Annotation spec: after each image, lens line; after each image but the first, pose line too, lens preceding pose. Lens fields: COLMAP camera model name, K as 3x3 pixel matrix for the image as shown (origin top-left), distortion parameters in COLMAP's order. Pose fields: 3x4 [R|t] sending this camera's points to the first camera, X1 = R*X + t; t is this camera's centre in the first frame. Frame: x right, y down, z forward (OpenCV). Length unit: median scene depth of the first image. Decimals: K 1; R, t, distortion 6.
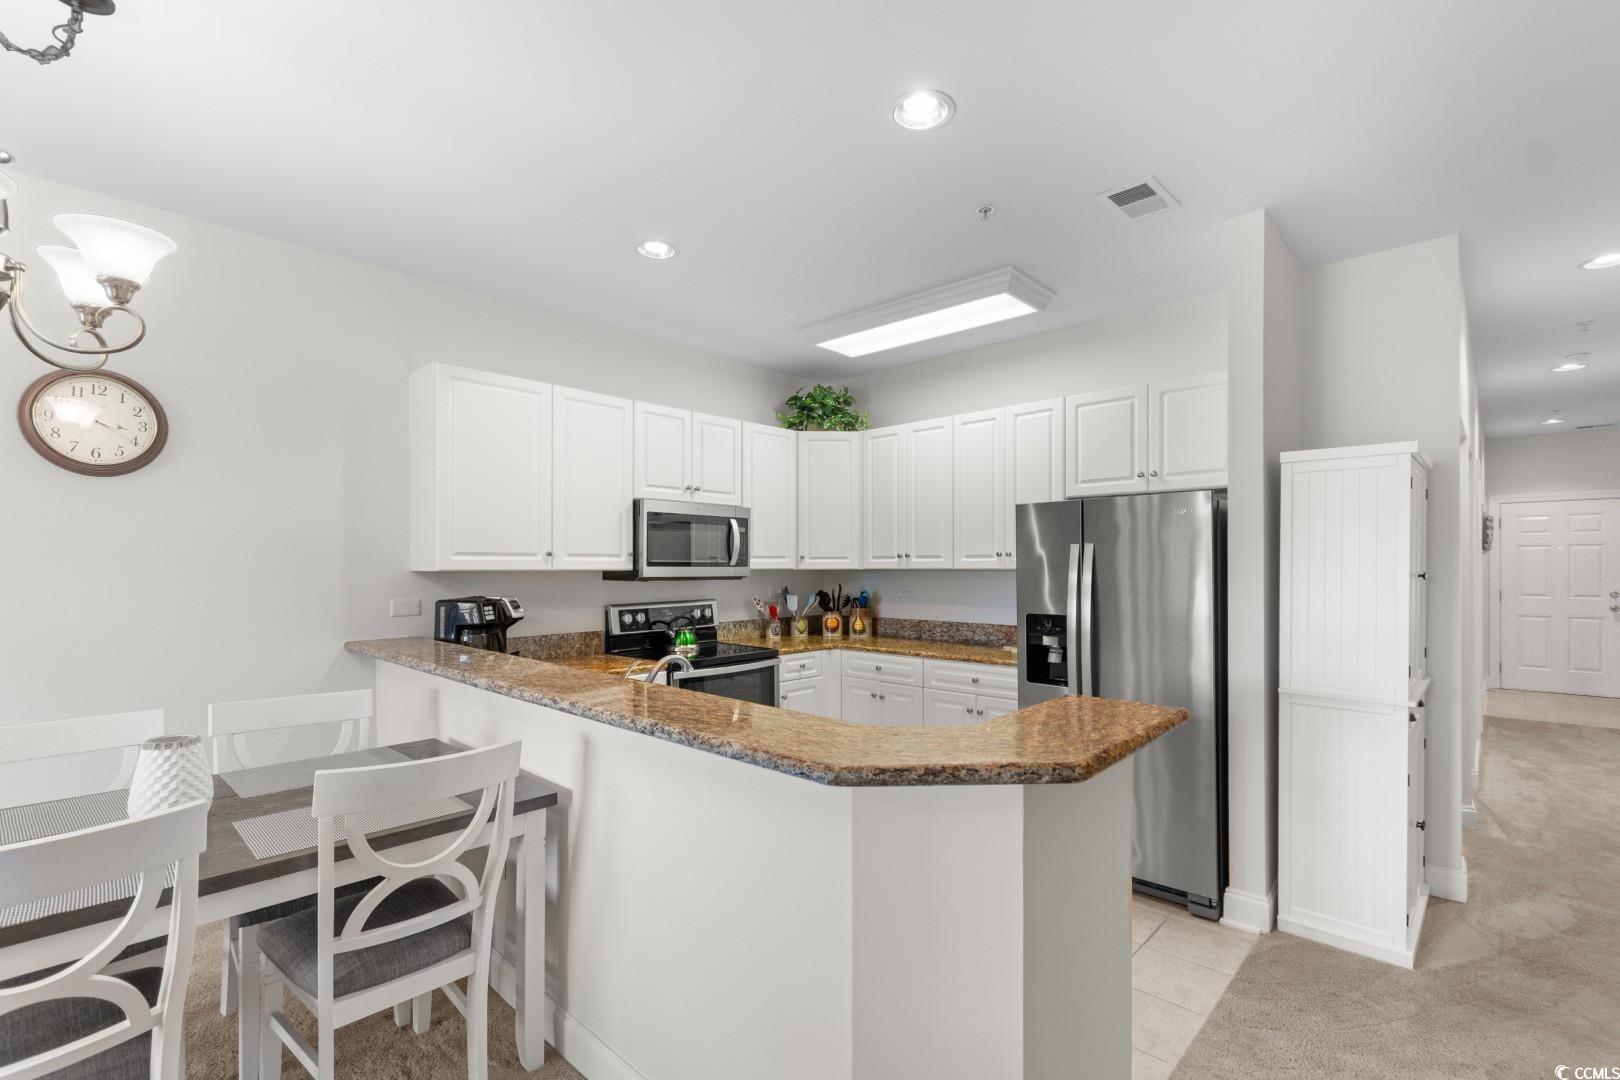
lens RADIAL K [[721.6, 0, 811.9], [0, 721.6, 569.7], [0, 0, 1]] dist [0.004161, 0.000201]
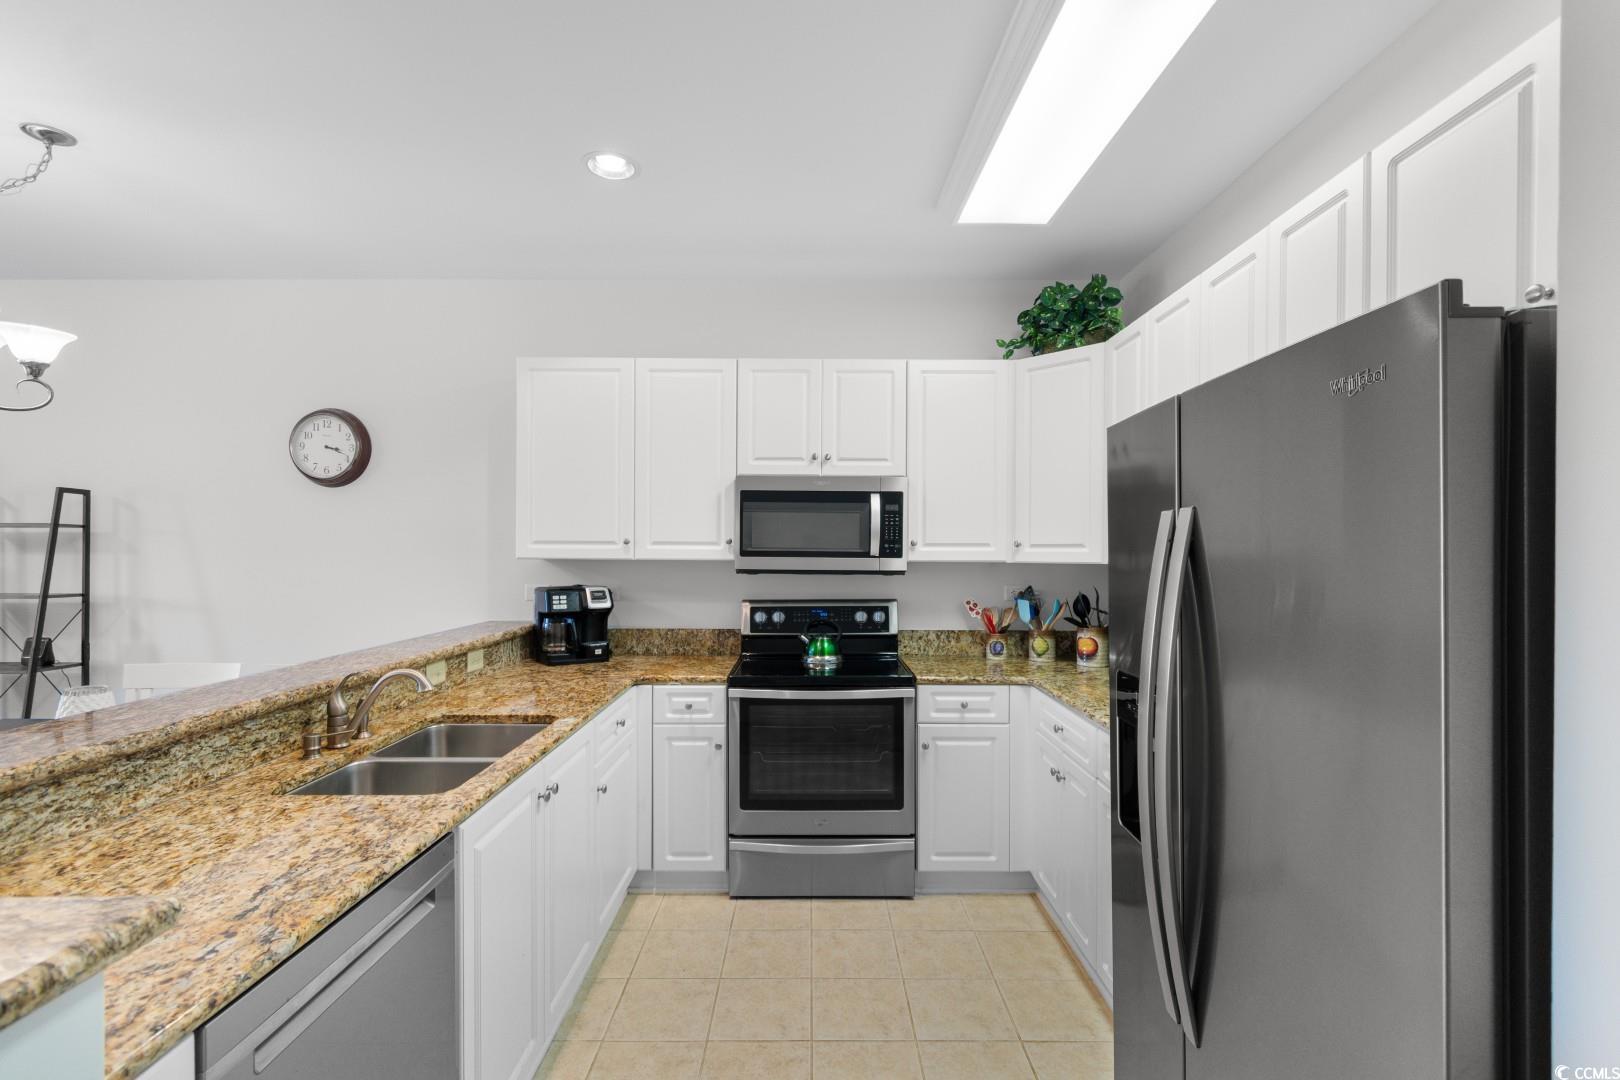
lens RADIAL K [[723.0, 0, 811.9], [0, 723.0, 561.6], [0, 0, 1]] dist [0.006110, -0.004482]
pose [[0.688989, 0.014292, -0.724631, 0.387715], [-0.010661, 0.999897, 0.009584, -0.006596], [0.724694, 0.001122, 0.689070, 0.437278]]
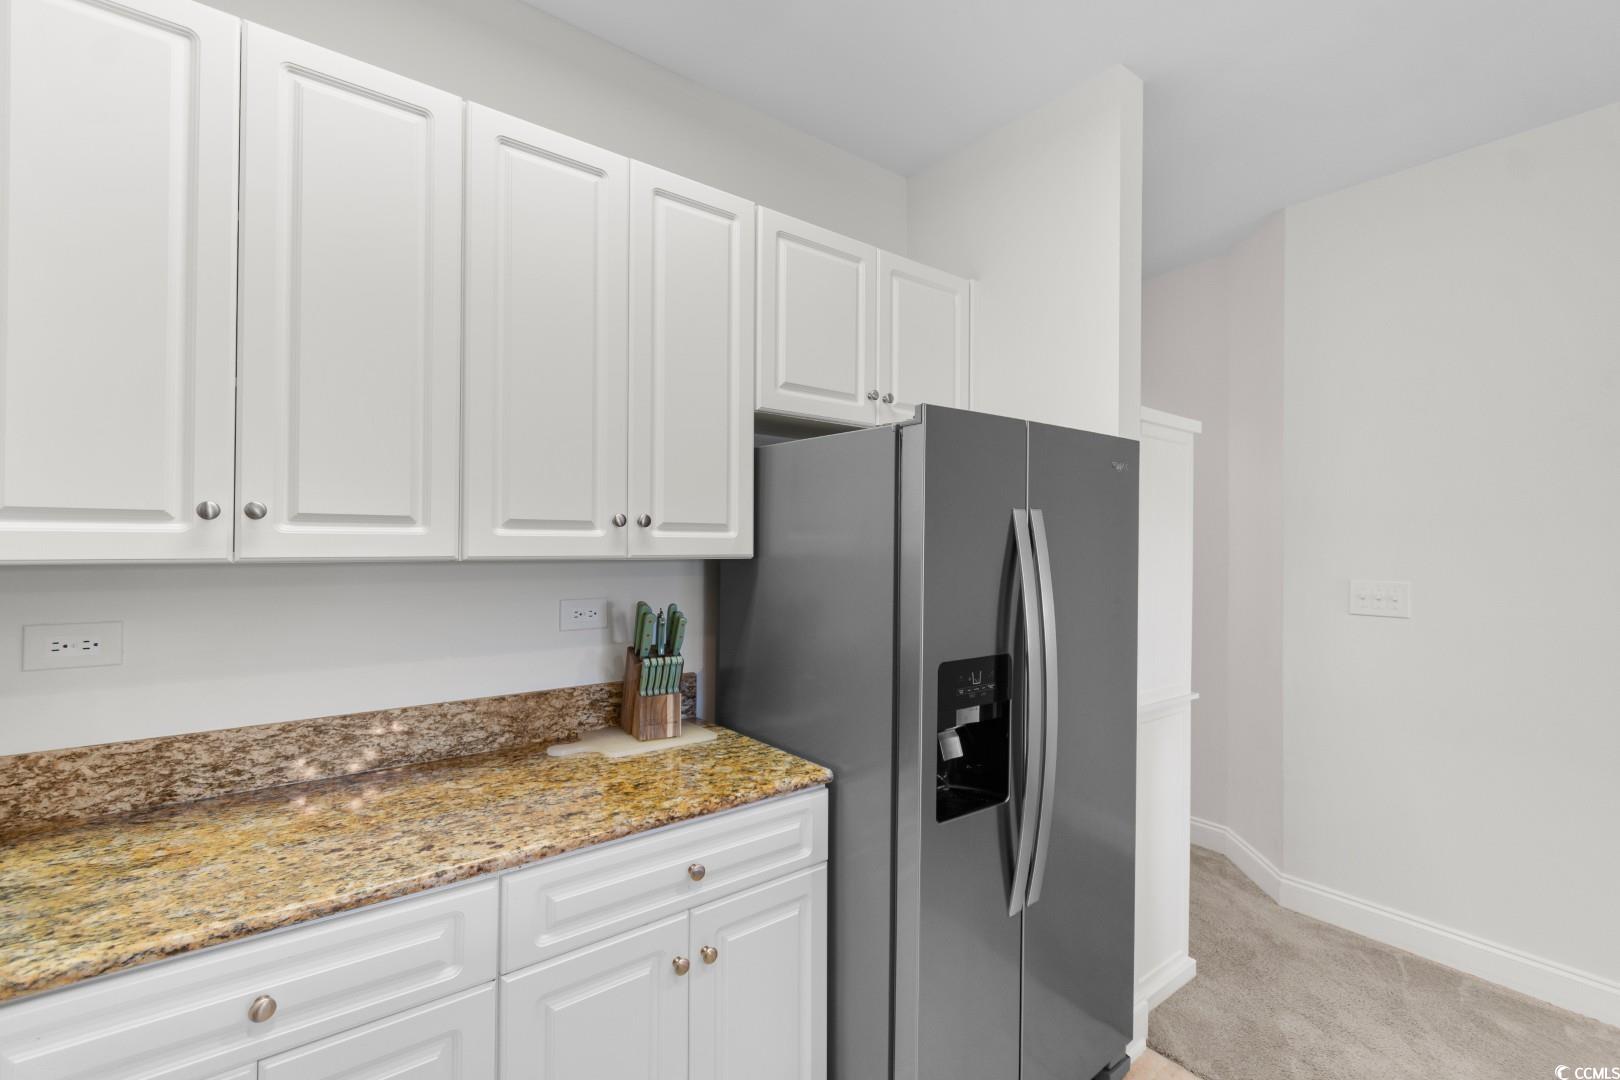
lens RADIAL K [[710.1, 0, 806.9], [0, 710.1, 537.8], [0, 0, 1]] dist [0.002487, 0.000072]
pose [[0.141704, 0.011660, 0.989840, -0.105176], [-0.001267, 0.999932, -0.011597, -0.007490], [-0.989908, 0.000389, 0.141709, 0.804650]]
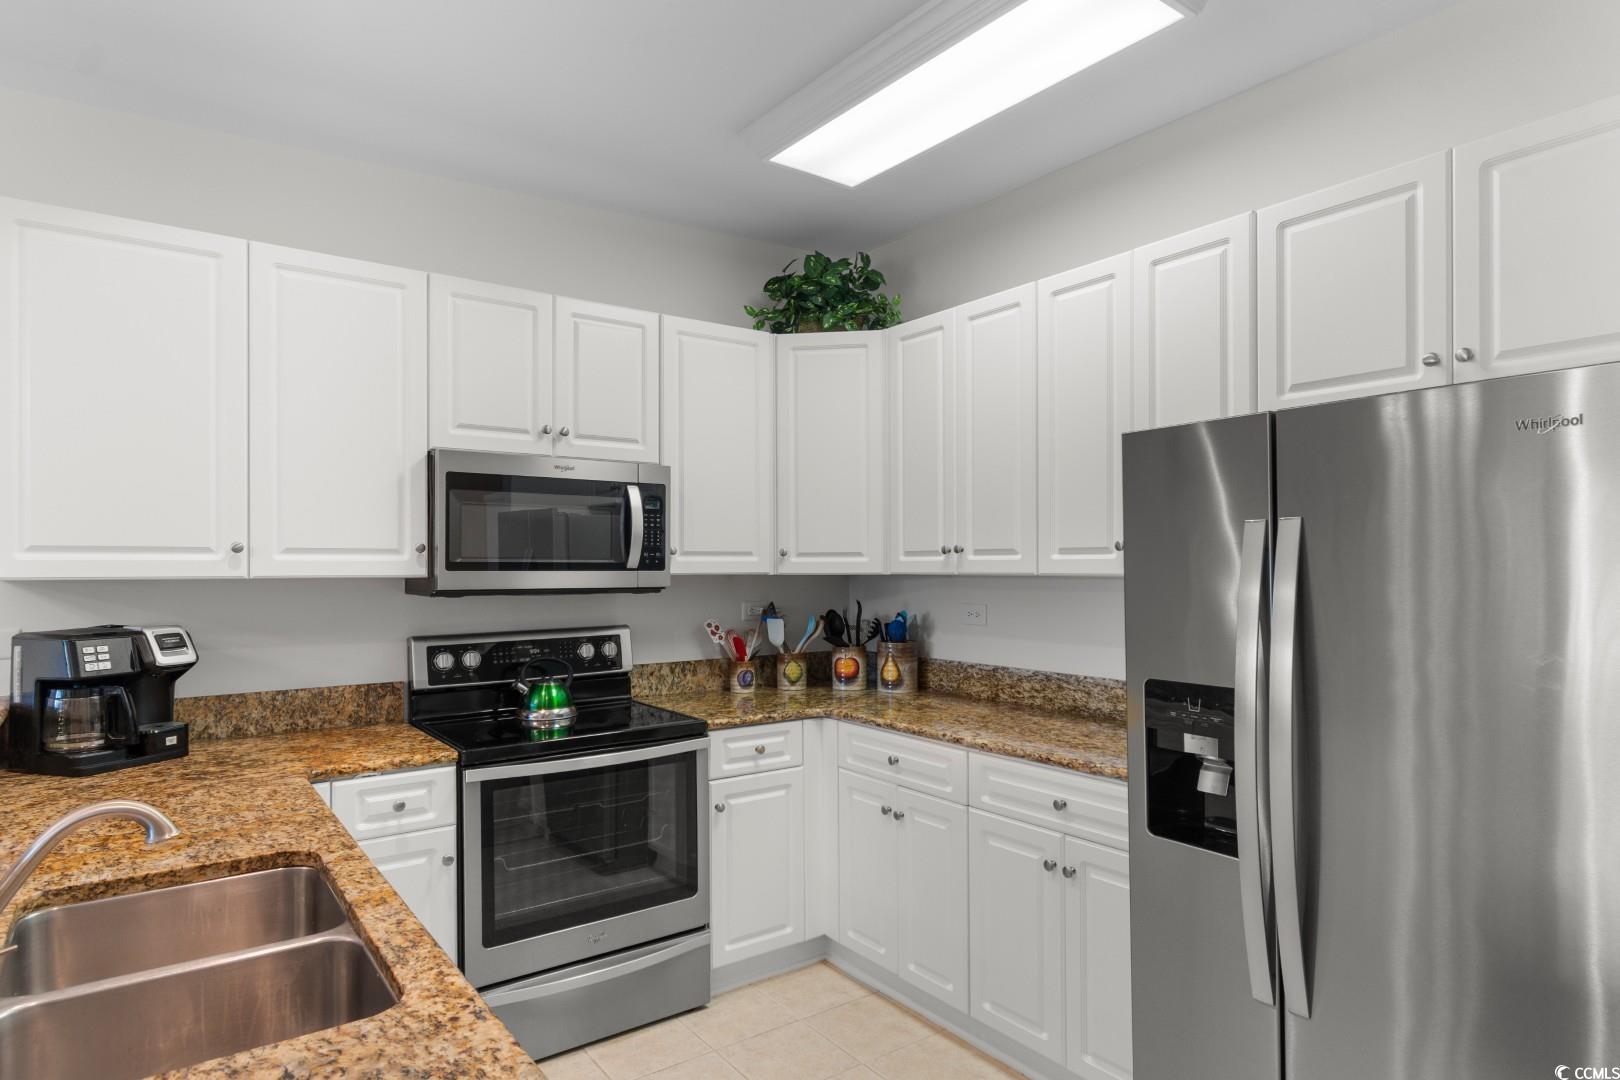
lens RADIAL K [[913.9, 0, 811.0], [0, 913.9, 567.0], [0, 0, 1]] dist [0.001993, -0.000819]
pose [[0.983663, -0.000455, -0.180017, 0.154976], [-0.000078, 0.999996, -0.002952, -0.004736], [0.180017, 0.002918, 0.983659, 0.325201]]
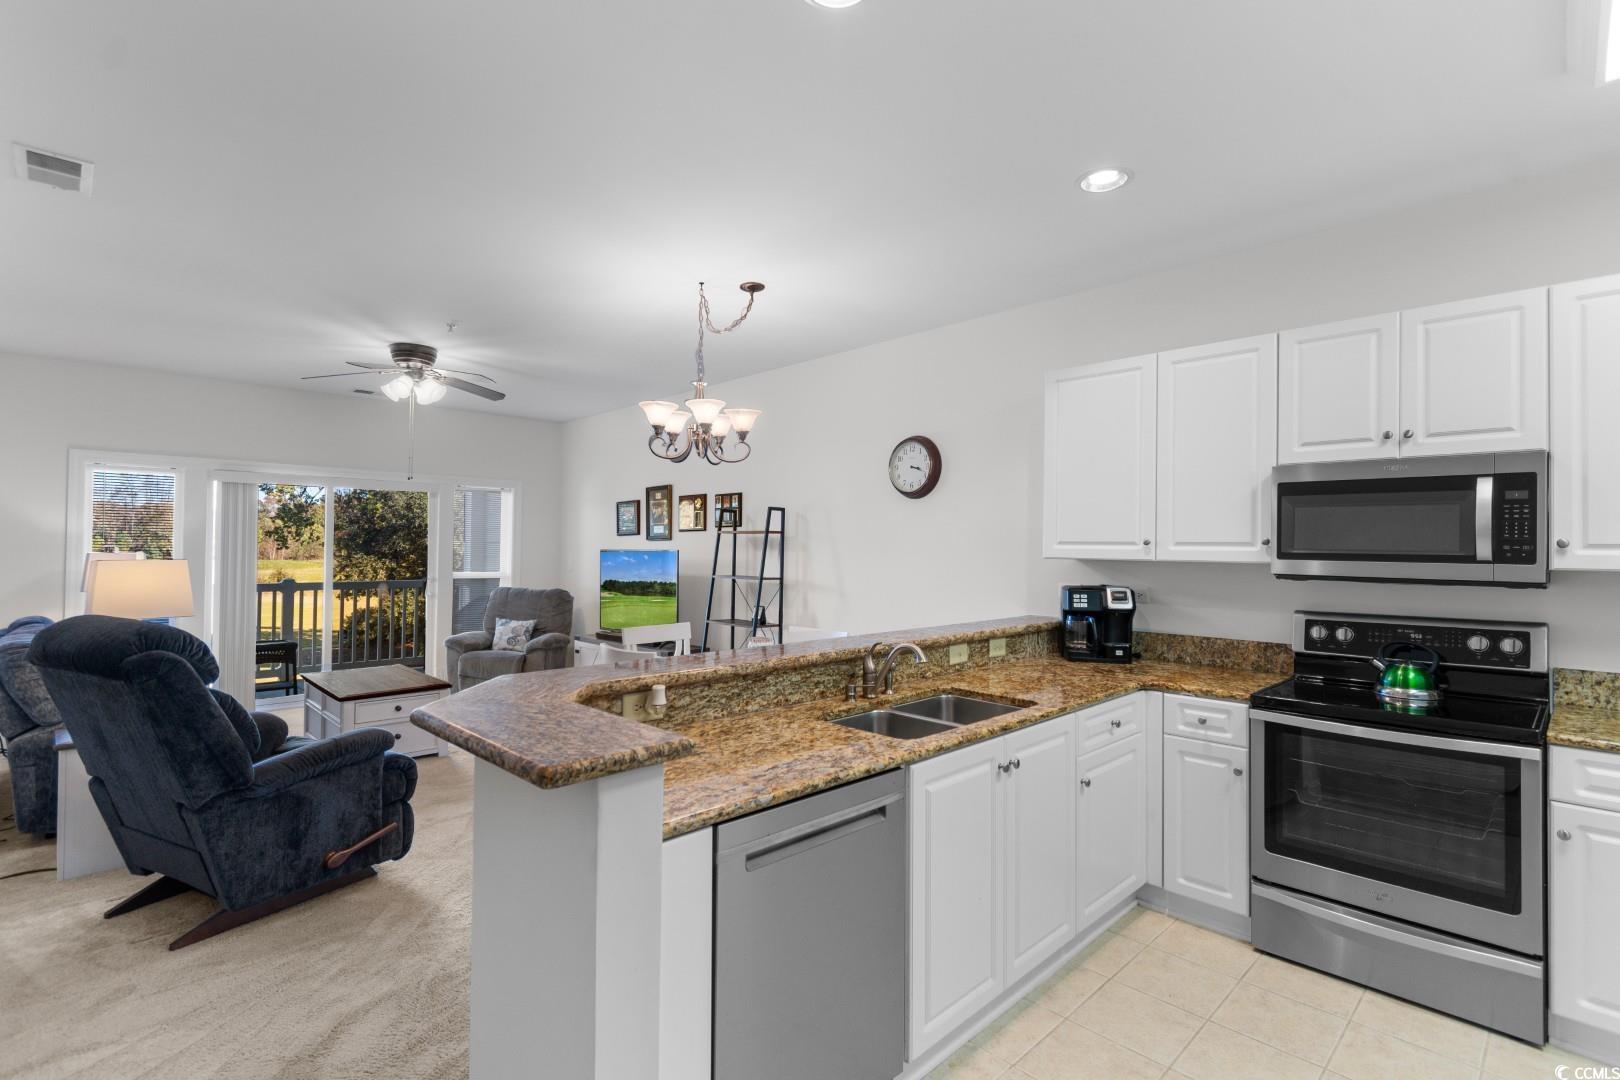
lens RADIAL K [[750.9, 0, 810.0], [0, 750.9, 540.0], [0, 0, 1]] dist [0.002852, -0.006596]
pose [[-0.045120, -0.007929, -0.998950, 0.484925], [-0.017654, 0.999819, -0.007139, -0.008860], [0.998826, 0.017314, -0.045252, 0.510784]]
